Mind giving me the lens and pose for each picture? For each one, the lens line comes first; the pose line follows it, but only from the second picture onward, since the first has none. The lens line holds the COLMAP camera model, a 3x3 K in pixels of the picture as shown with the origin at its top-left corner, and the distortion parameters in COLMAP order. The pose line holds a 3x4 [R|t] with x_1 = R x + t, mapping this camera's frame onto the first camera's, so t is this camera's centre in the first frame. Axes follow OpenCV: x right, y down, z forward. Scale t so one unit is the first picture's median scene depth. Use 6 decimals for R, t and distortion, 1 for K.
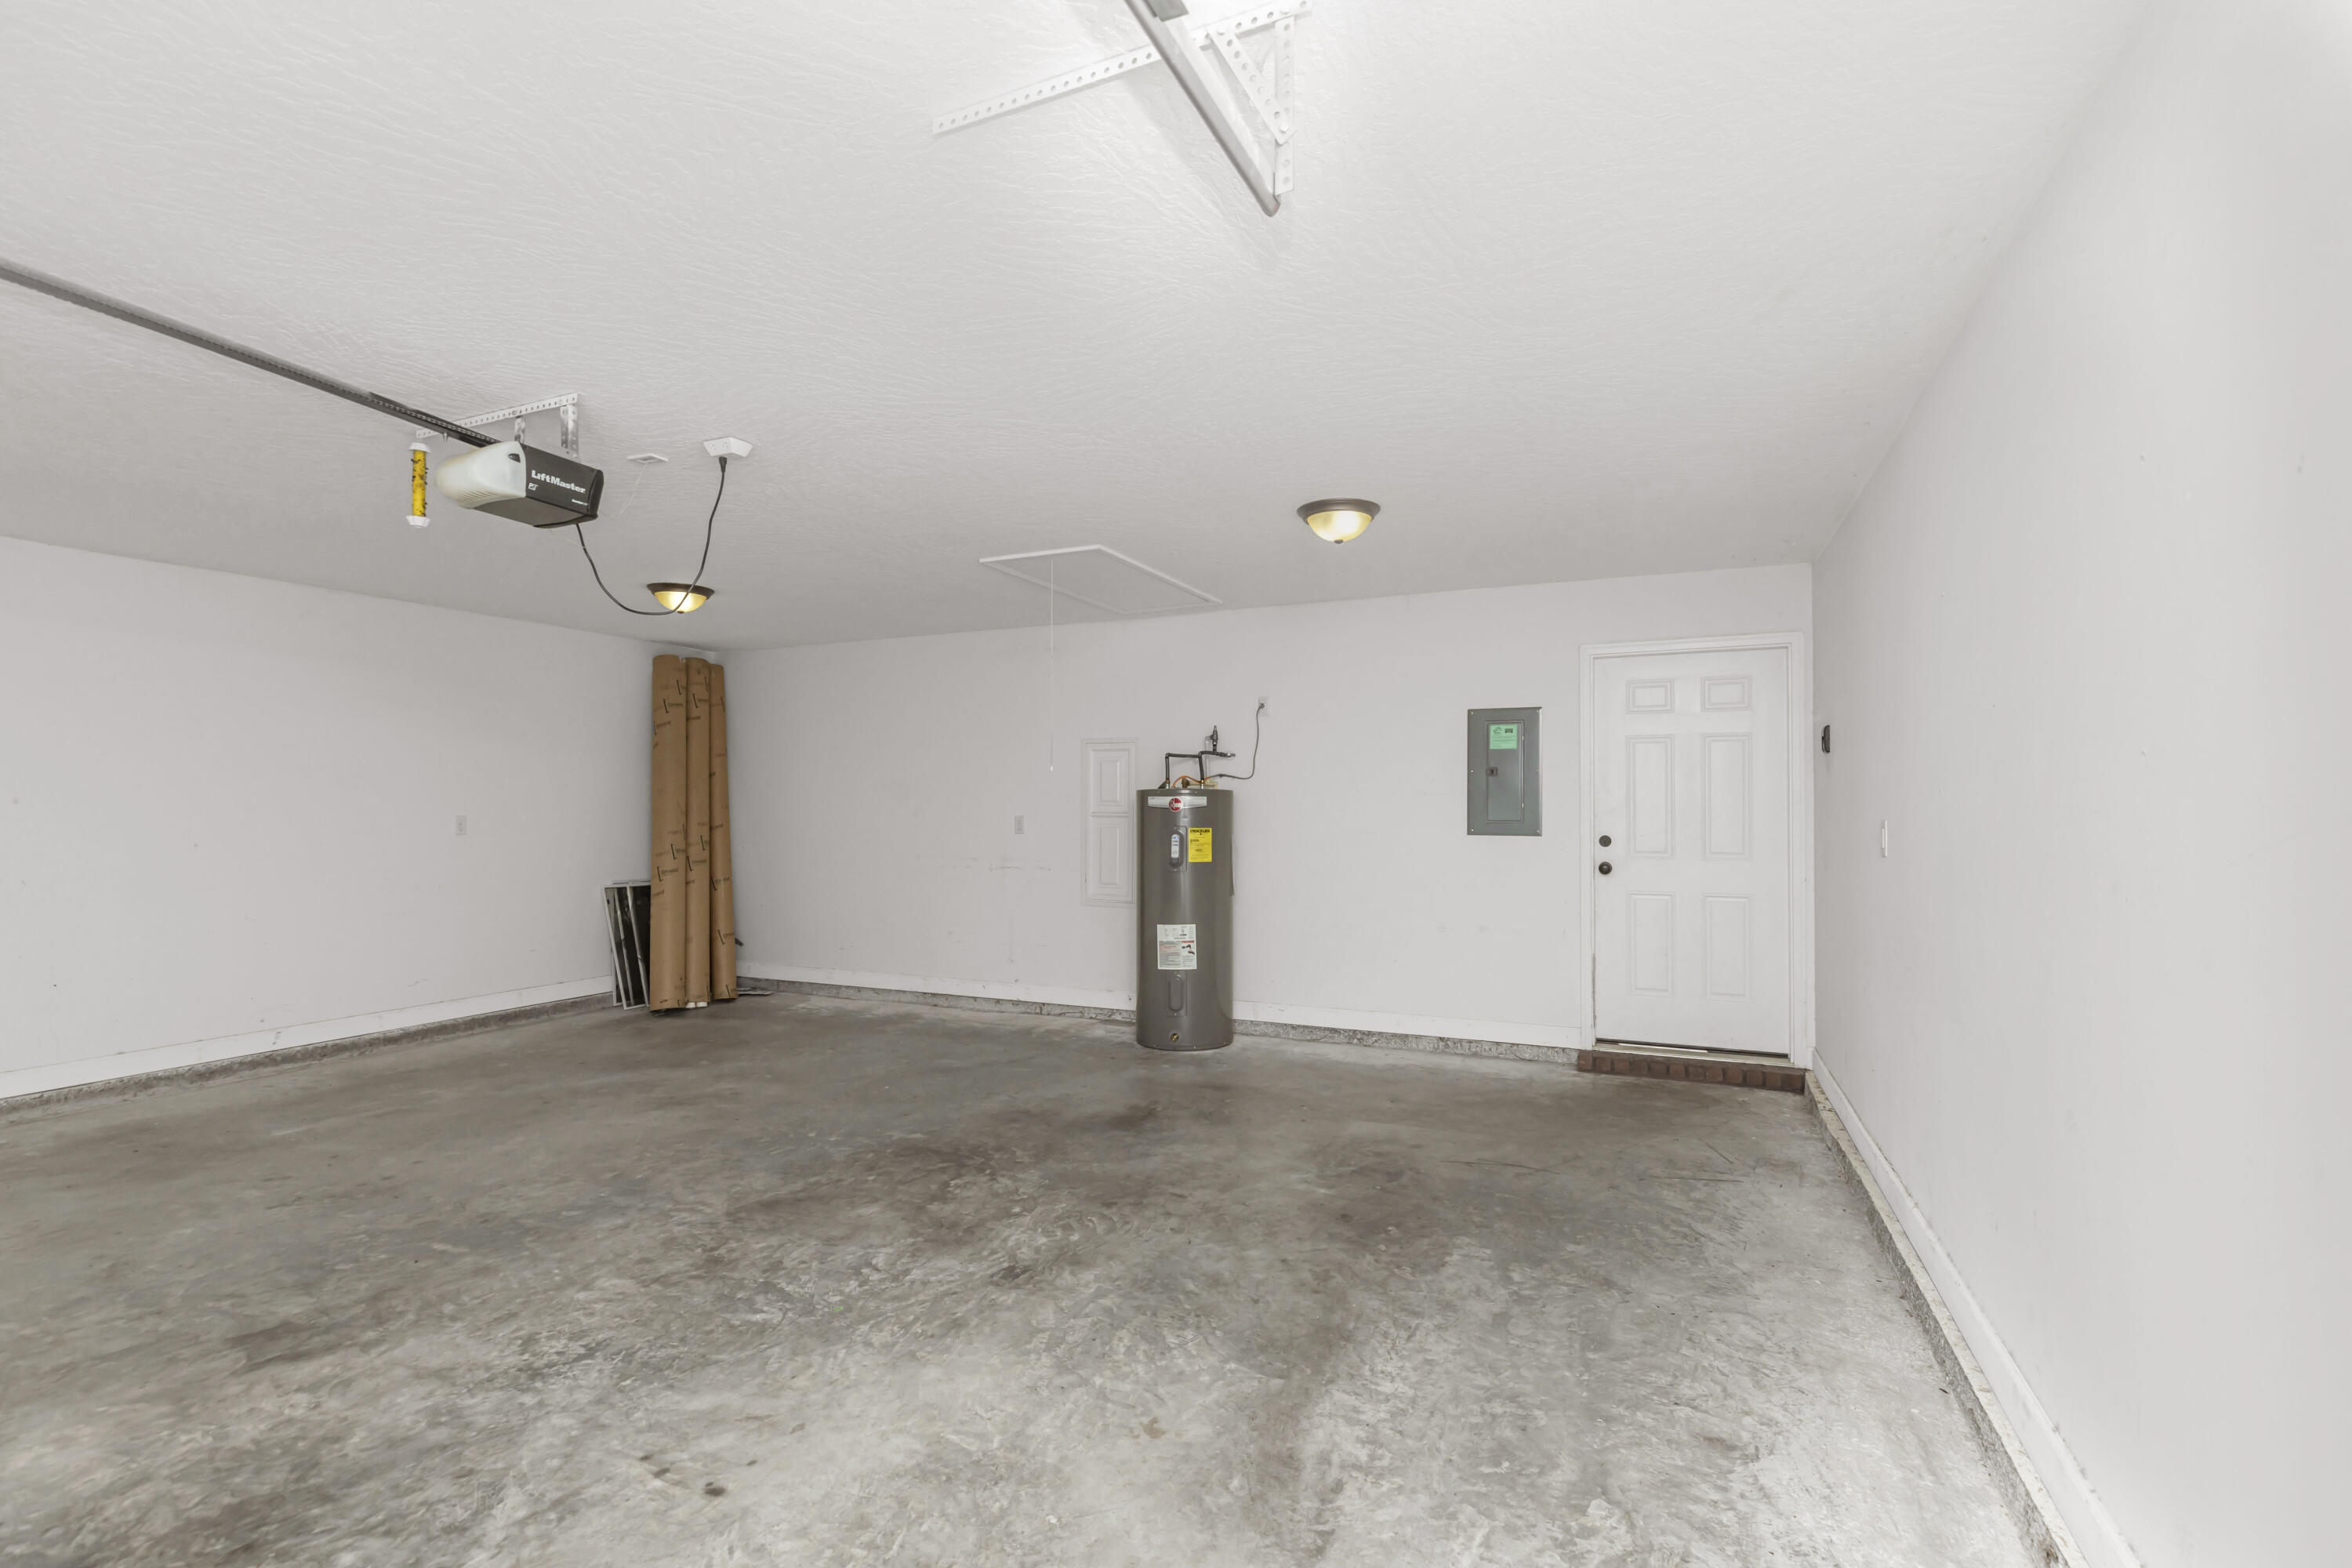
lens RADIAL K [[1078.5, 0, 1180.4], [0, 1078.5, 793.5], [0, 0, 1]] dist [0.002252, -0.000133]
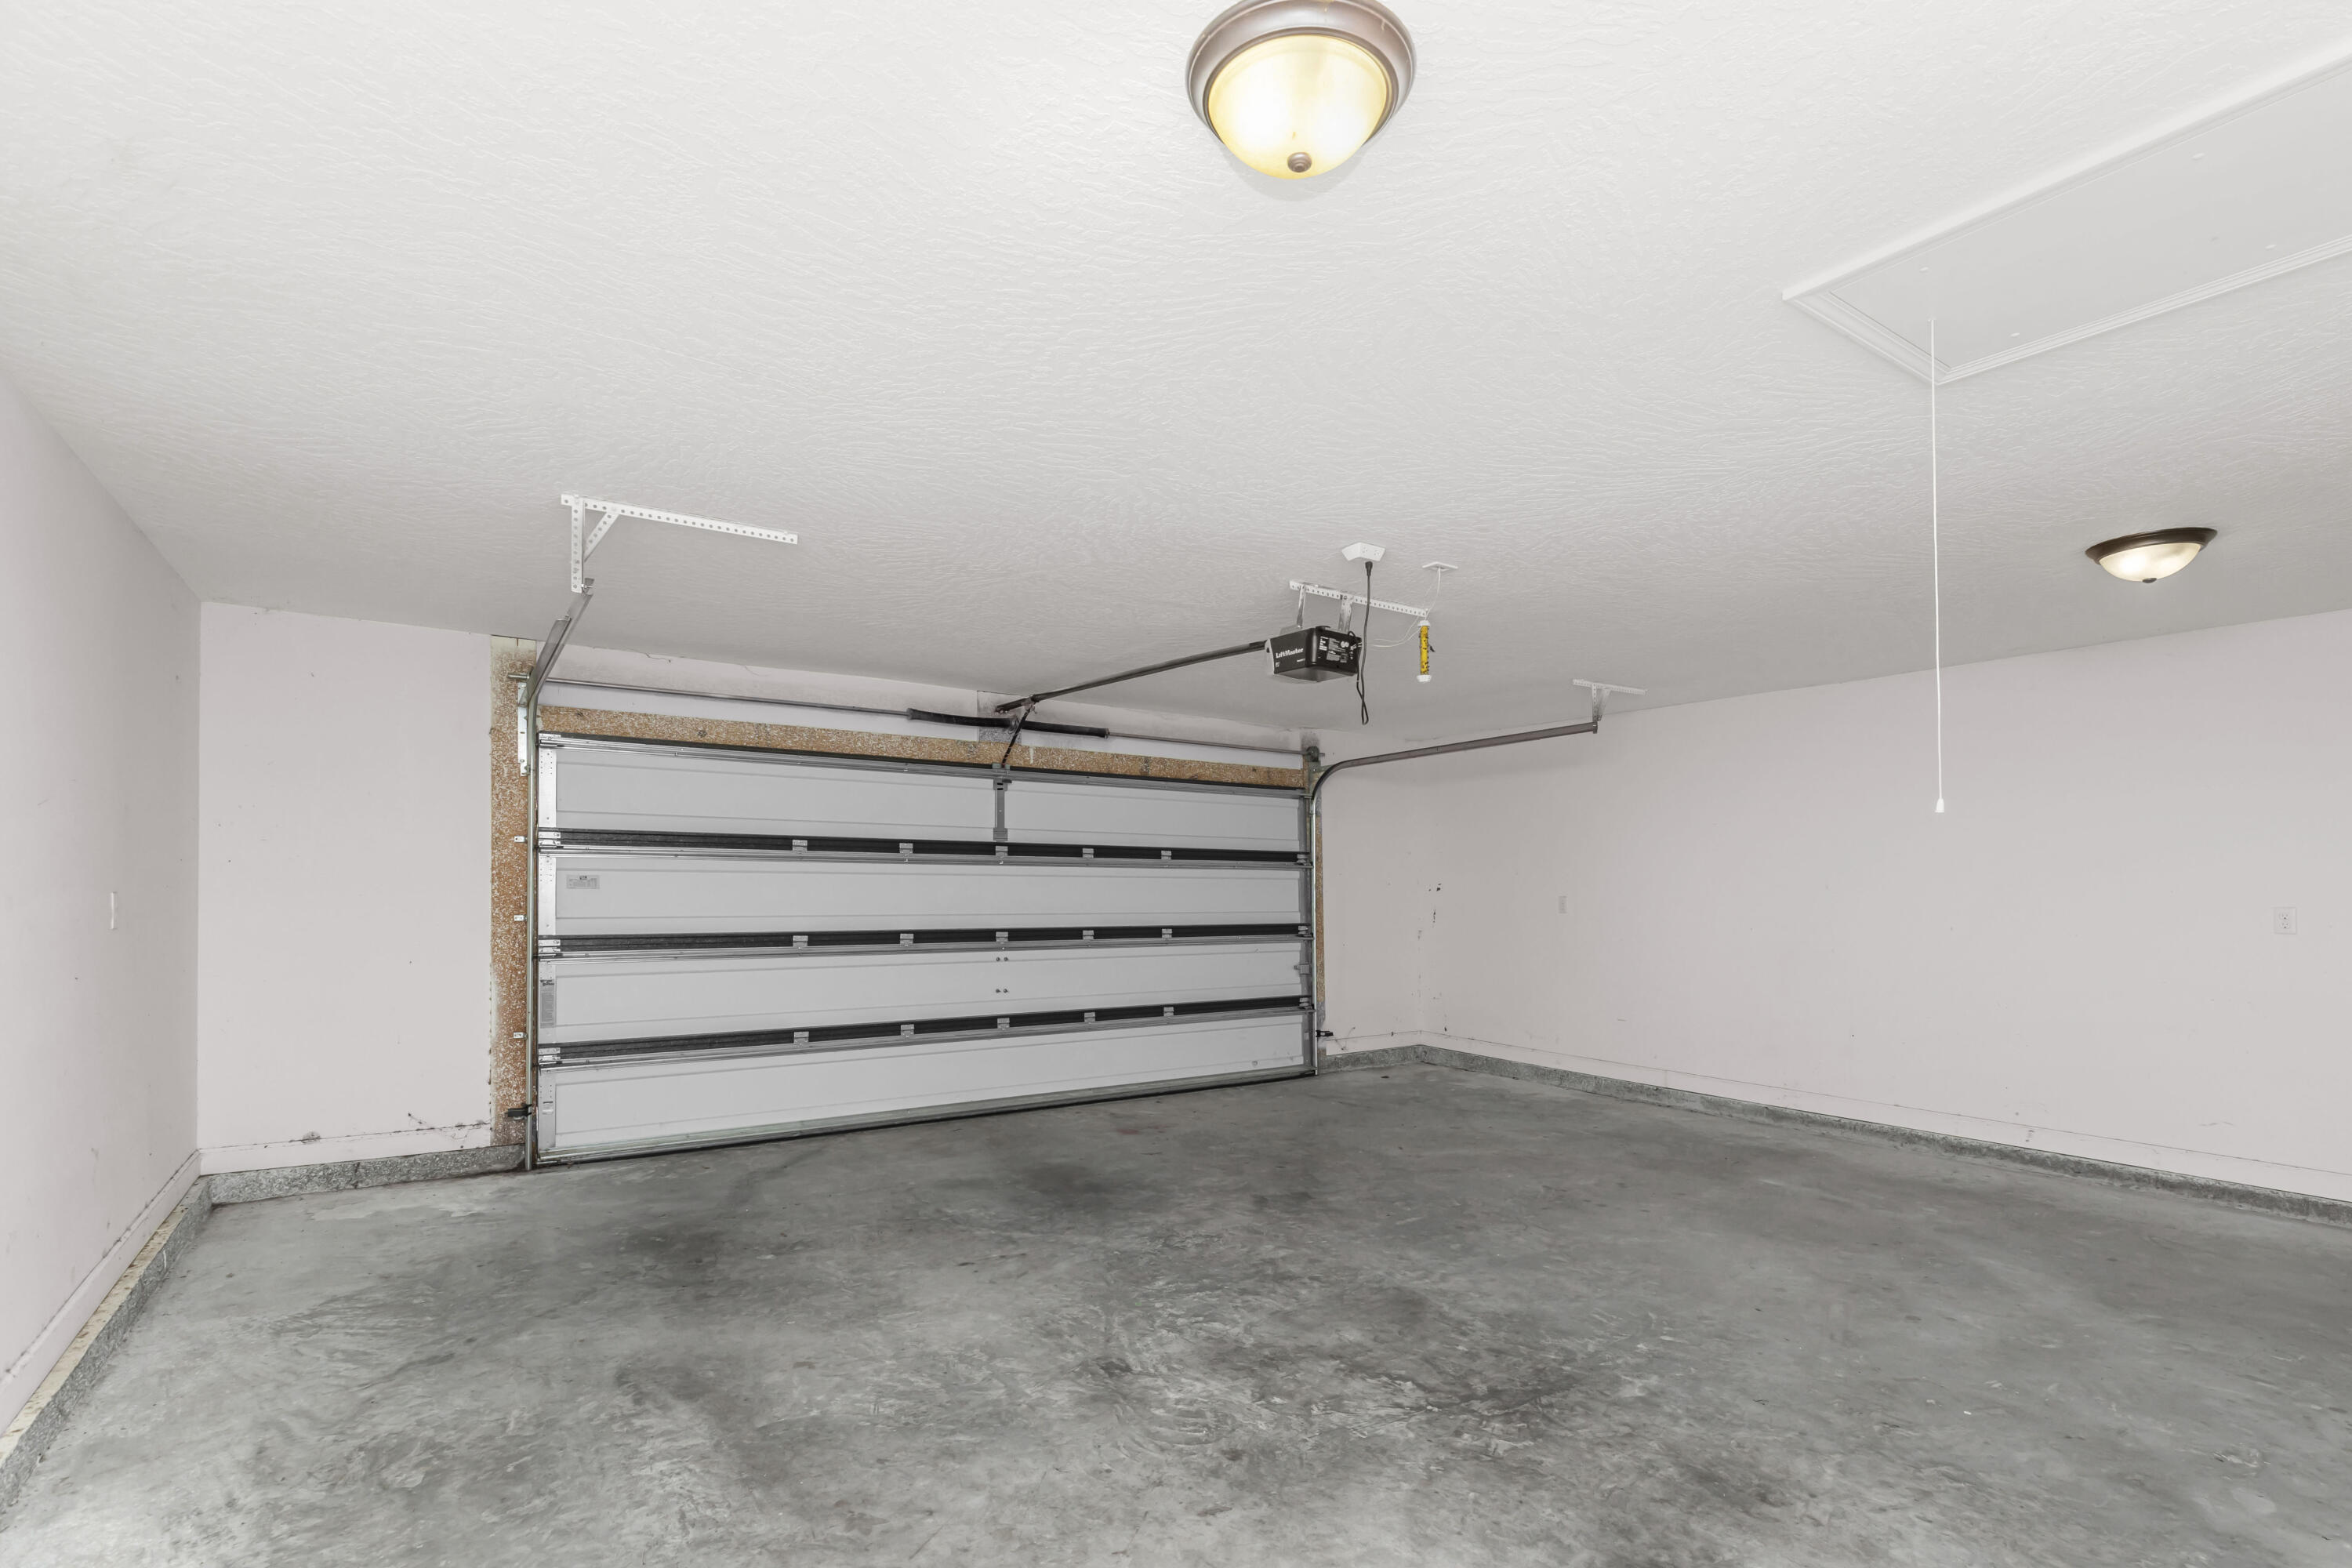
lens RADIAL K [[1078.5, 0, 1180.4], [0, 1078.5, 793.5], [0, 0, 1]] dist [0.002252, -0.000133]
pose [[-0.518350, -0.074804, -0.851891, 0.680917], [0.006366, 0.995802, -0.091314, 0.020047], [0.855145, -0.052755, -0.515698, 1.586567]]
